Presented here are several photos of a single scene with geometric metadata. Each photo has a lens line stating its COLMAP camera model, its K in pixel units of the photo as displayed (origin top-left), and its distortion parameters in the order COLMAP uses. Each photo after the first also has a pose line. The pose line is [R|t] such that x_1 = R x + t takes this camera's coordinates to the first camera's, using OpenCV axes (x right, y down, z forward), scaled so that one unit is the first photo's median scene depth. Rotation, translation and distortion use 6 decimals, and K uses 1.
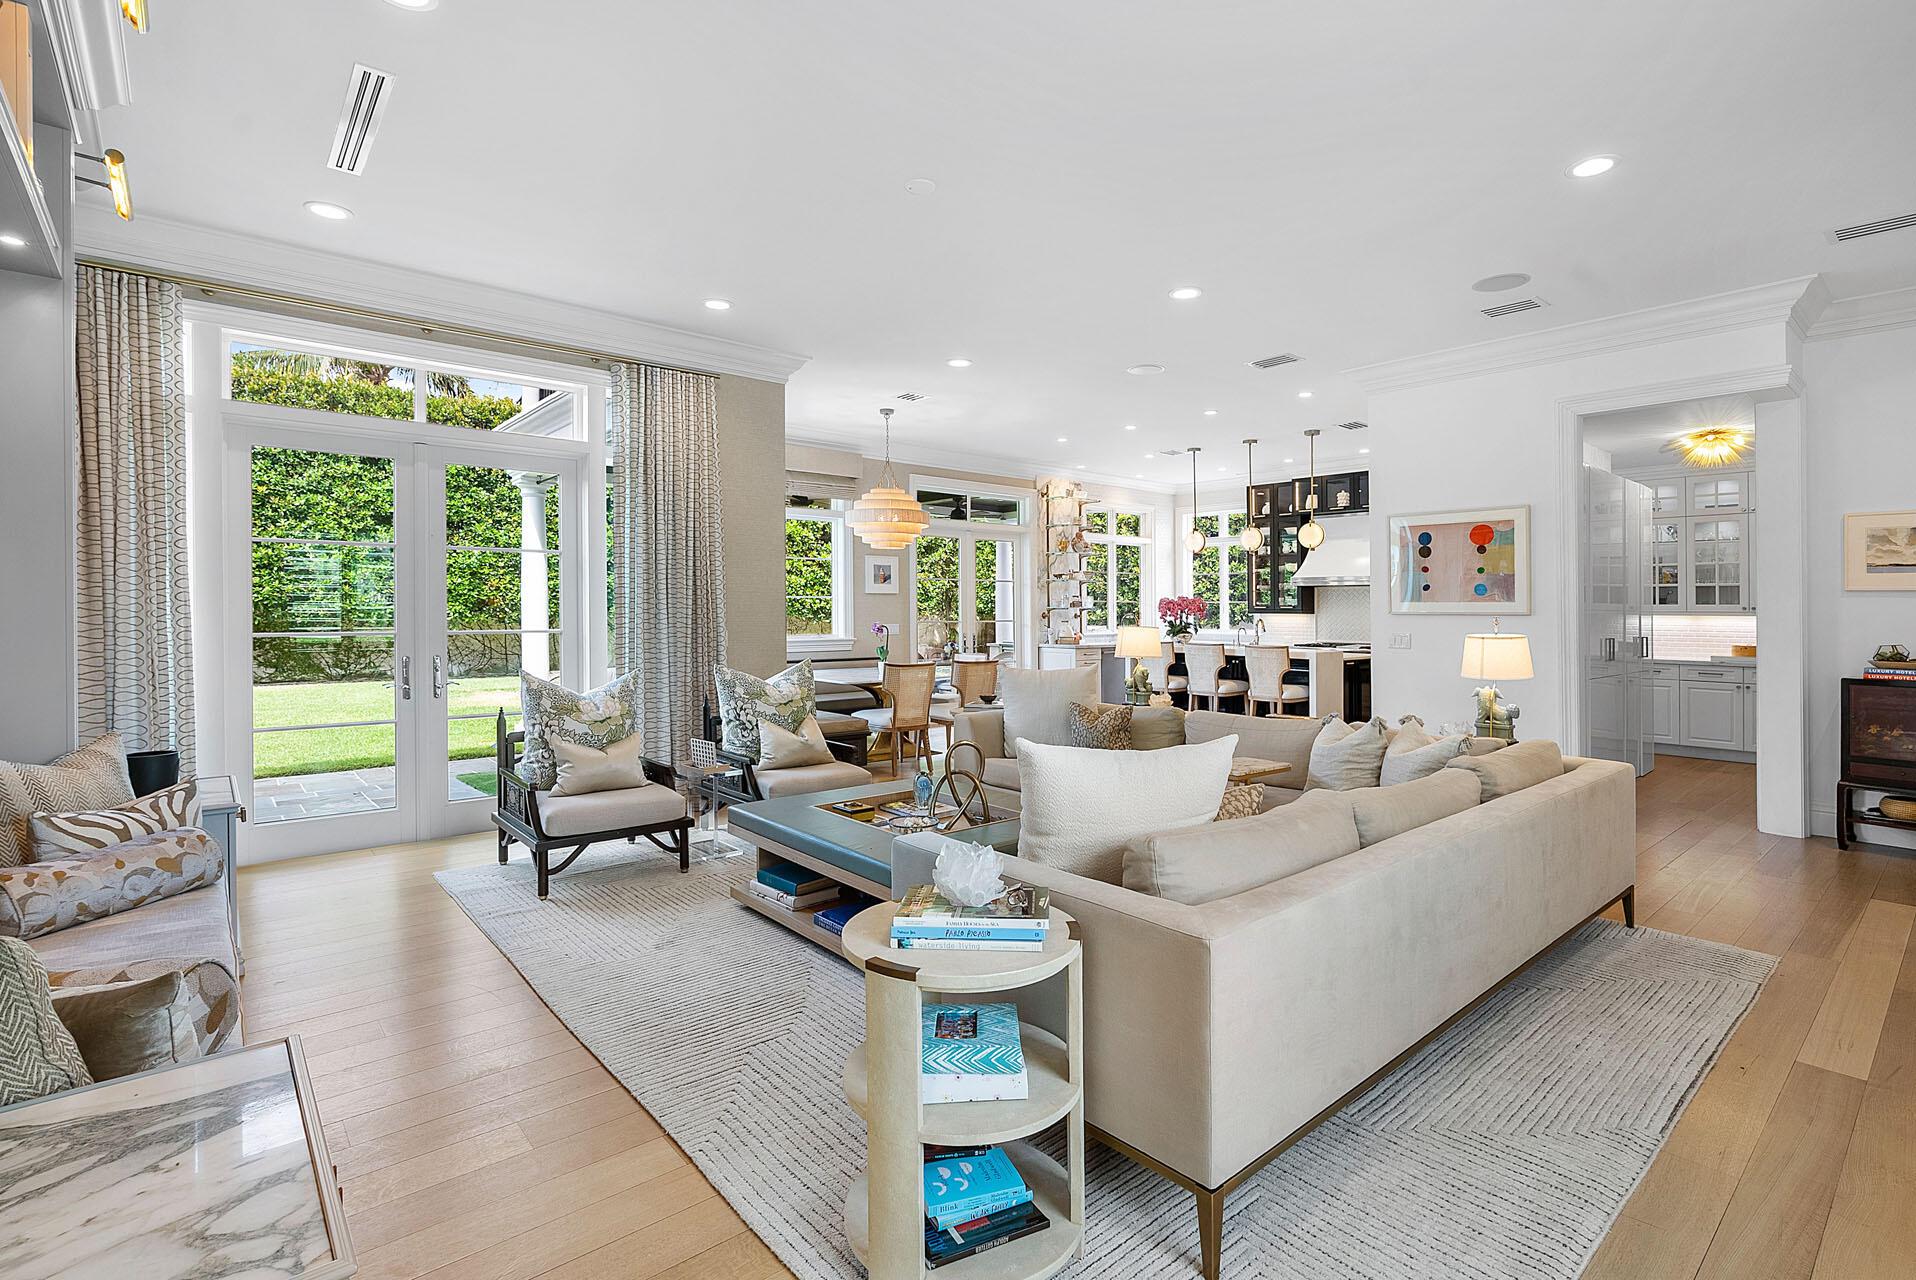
lens RADIAL K [[898.9, 0, 968.7], [0, 898.9, 600.2], [0, 0, 1]] dist [0.001306, 0.000241]
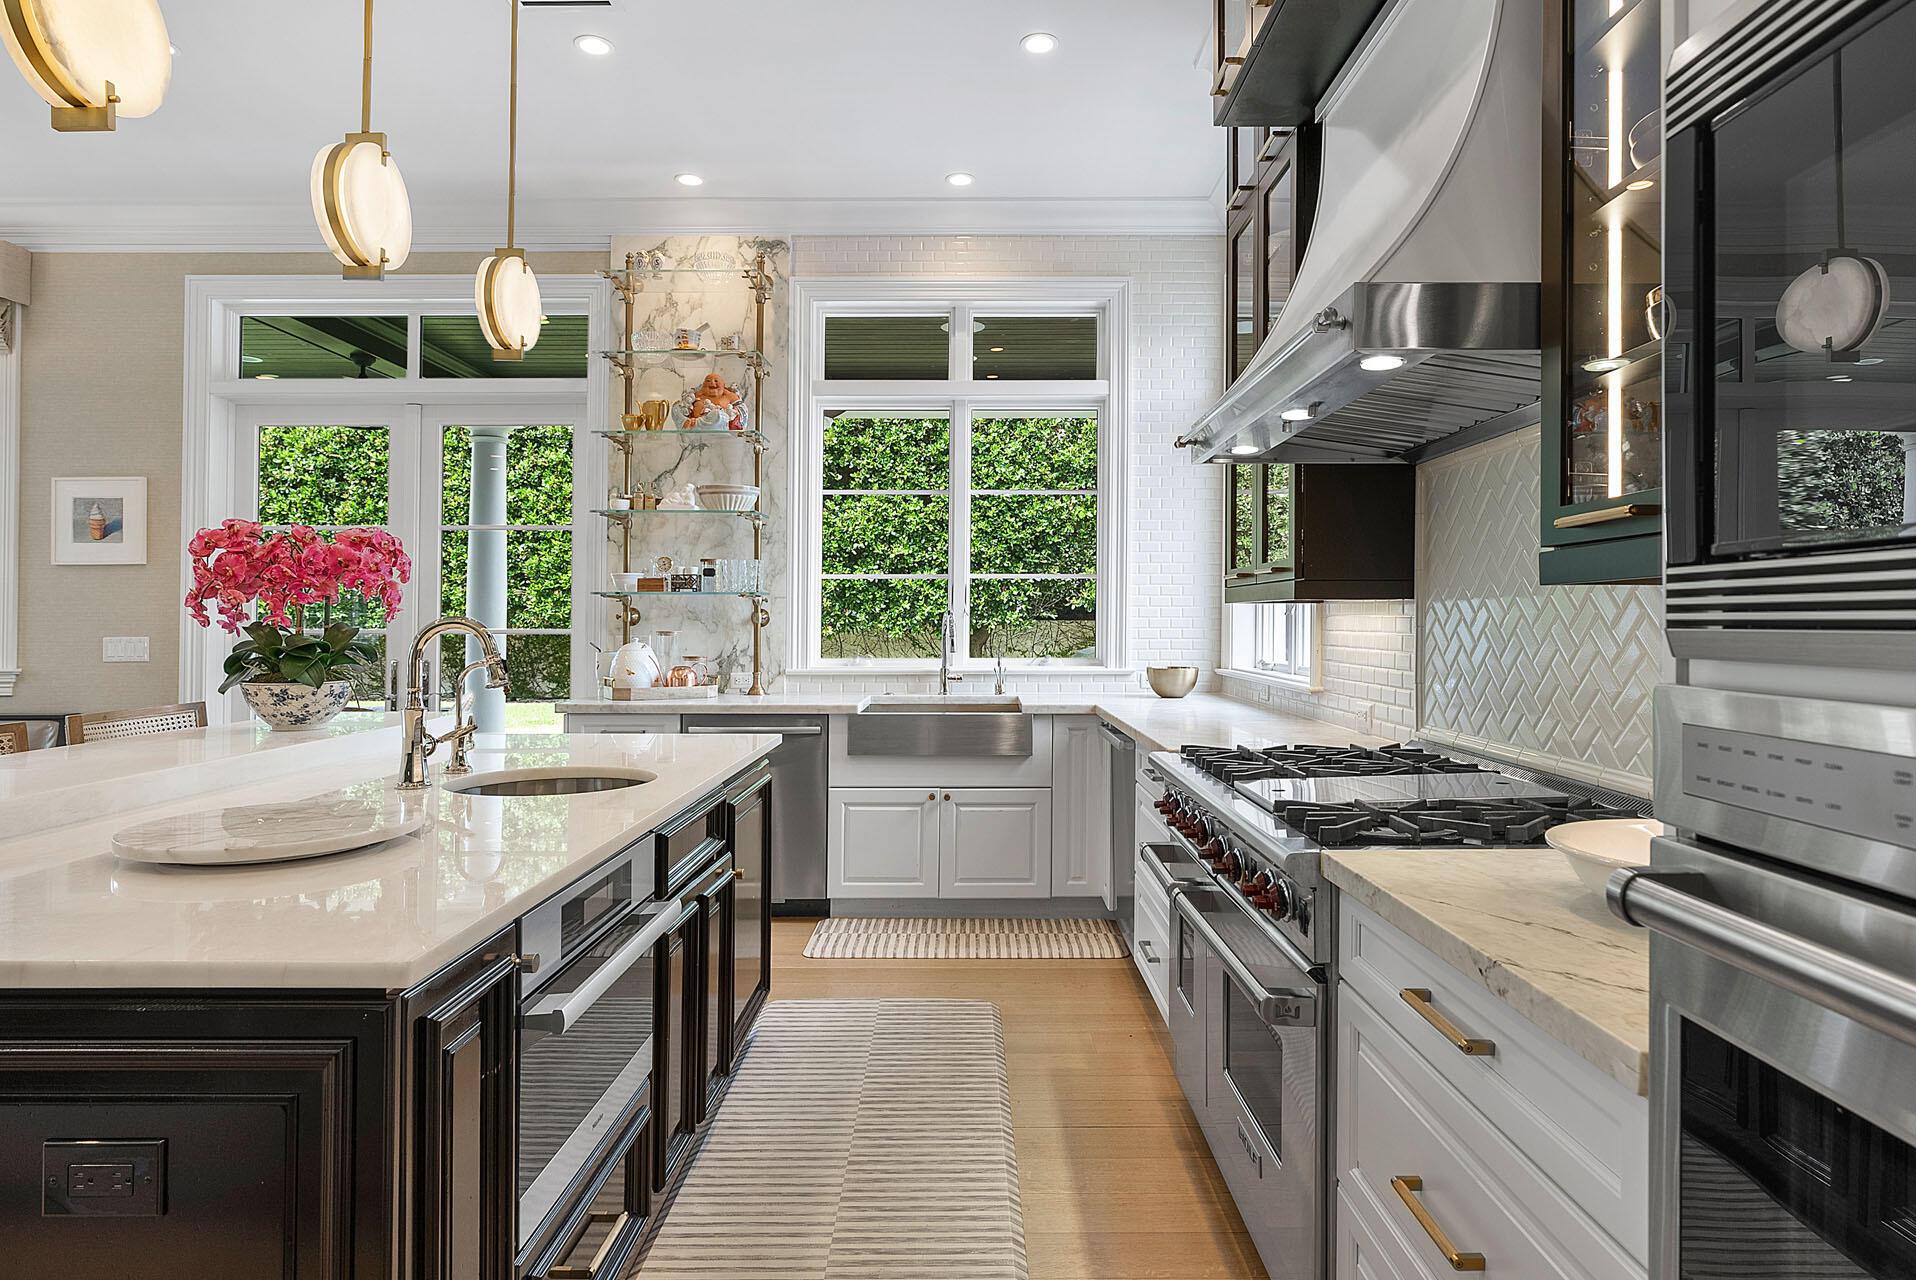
lens RADIAL K [[1085.0, 0, 958.2], [0, 1085.0, 621.7], [0, 0, 1]] dist [-0.004475, 0.003999]
pose [[0.754536, -0.002763, -0.656252, 0.435046], [0.009435, 0.999933, 0.006639, 0.015790], [0.656190, -0.011201, 0.754512, 0.697732]]
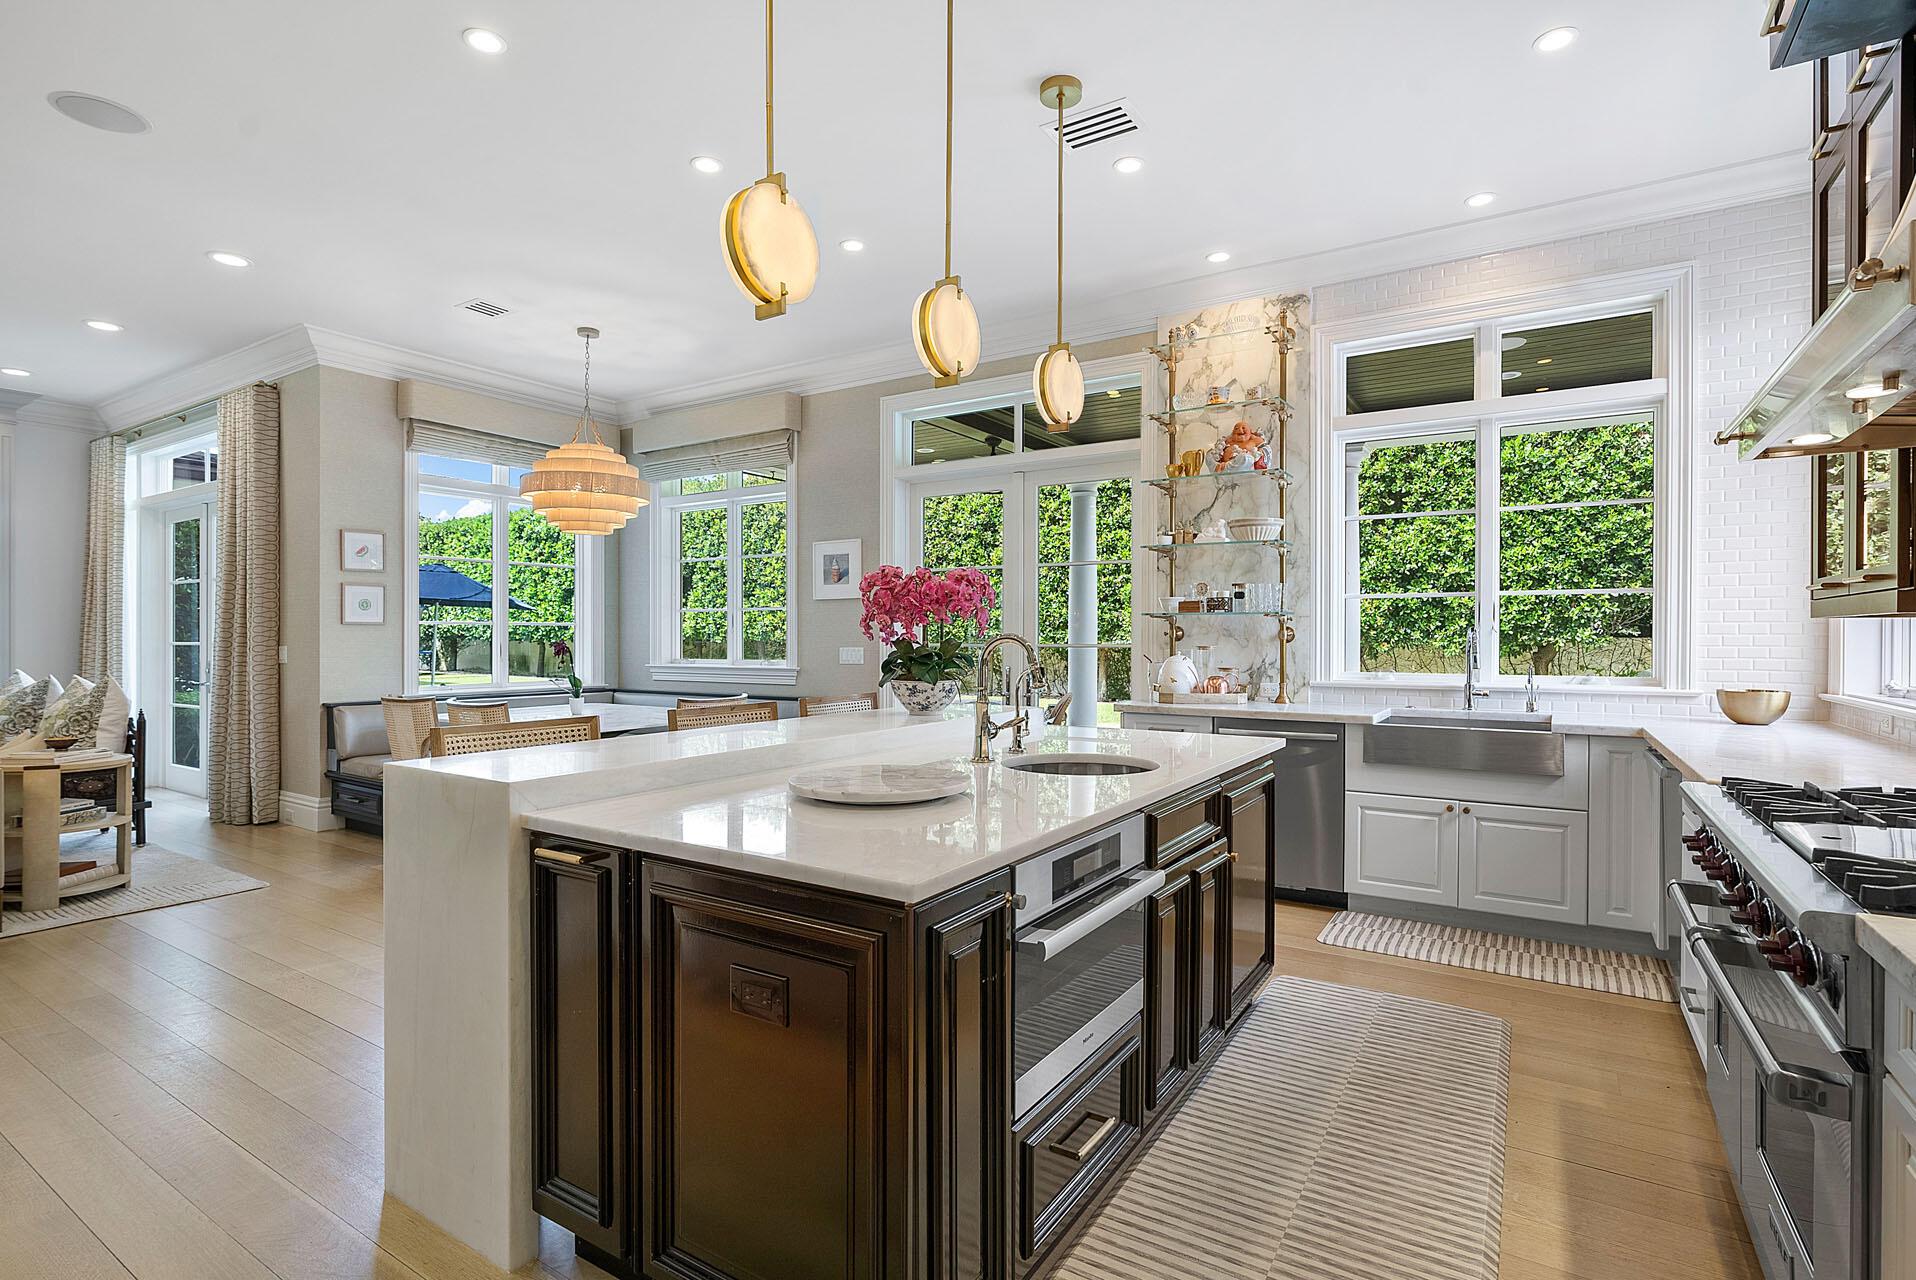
lens RADIAL K [[926.9, 0, 965.4], [0, 926.9, 648.4], [0, 0, 1]] dist [-0.004684, 0.003892]
pose [[0.289557, 0.009318, -0.957115, 0.444862], [0.009285, 0.999878, 0.012543, 0.015973], [0.957116, -0.012519, 0.289435, 0.711406]]
